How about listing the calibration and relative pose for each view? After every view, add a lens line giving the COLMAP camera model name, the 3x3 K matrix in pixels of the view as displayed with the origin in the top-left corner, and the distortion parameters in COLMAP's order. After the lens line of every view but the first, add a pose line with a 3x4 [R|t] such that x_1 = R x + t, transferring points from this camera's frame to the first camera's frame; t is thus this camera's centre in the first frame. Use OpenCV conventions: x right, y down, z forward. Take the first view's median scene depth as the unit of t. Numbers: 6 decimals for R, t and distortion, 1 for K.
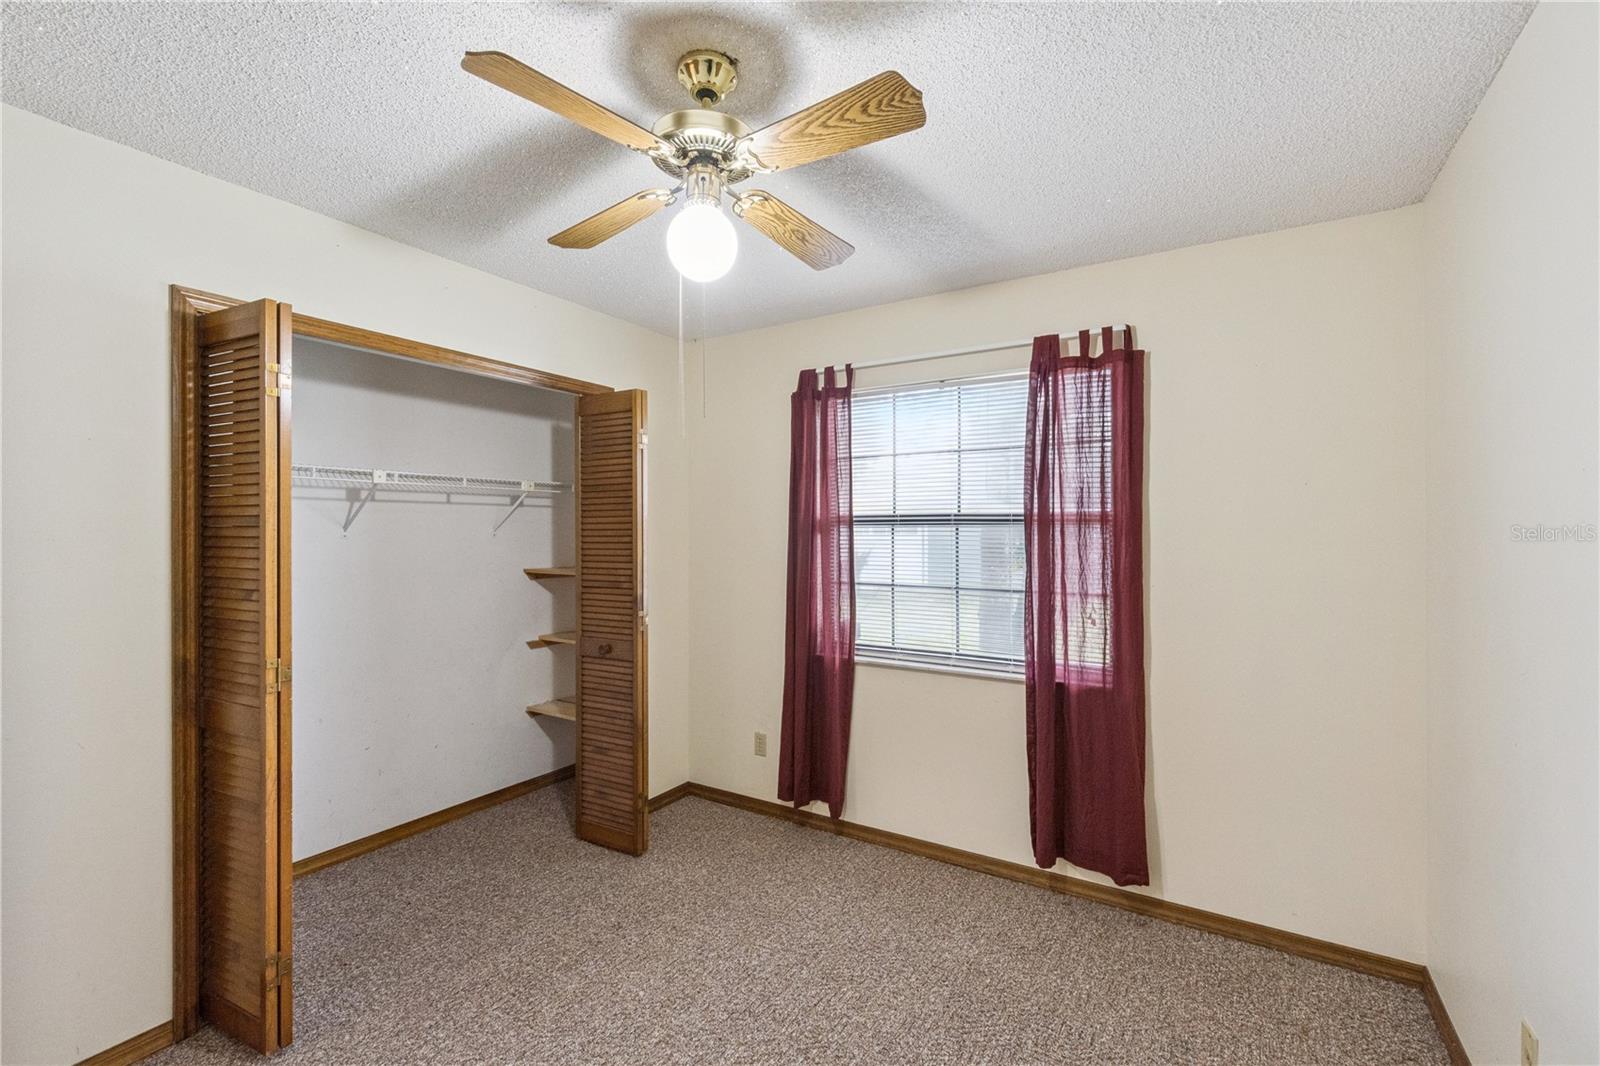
lens RADIAL K [[717.4, 0, 802.1], [0, 717.4, 545.5], [0, 0, 1]] dist [0.012856, 0.000019]
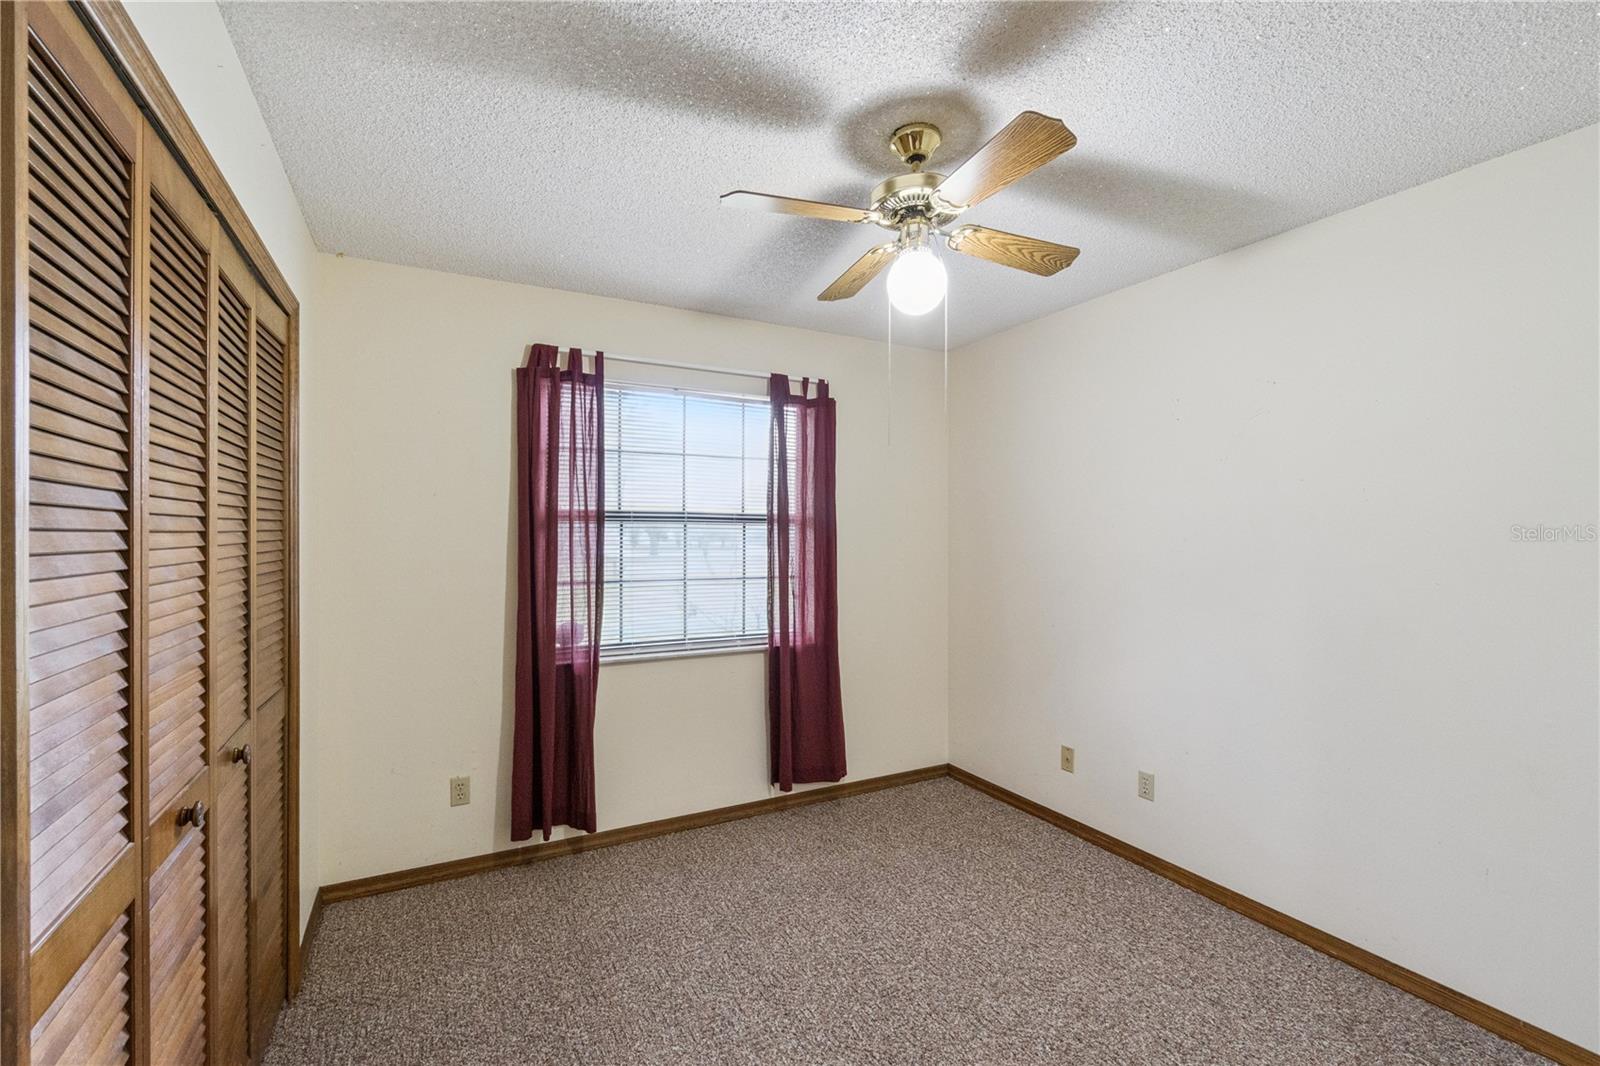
lens RADIAL K [[692.0, 0, 805.2], [0, 692.0, 534.9], [0, 0, 1]] dist [-0.003810, -0.000128]
pose [[0.487644, -0.009228, 0.872994, -0.667803], [0.007004, 0.999953, 0.006657, -0.015604], [-0.873014, 0.002868, 0.487686, 0.349846]]
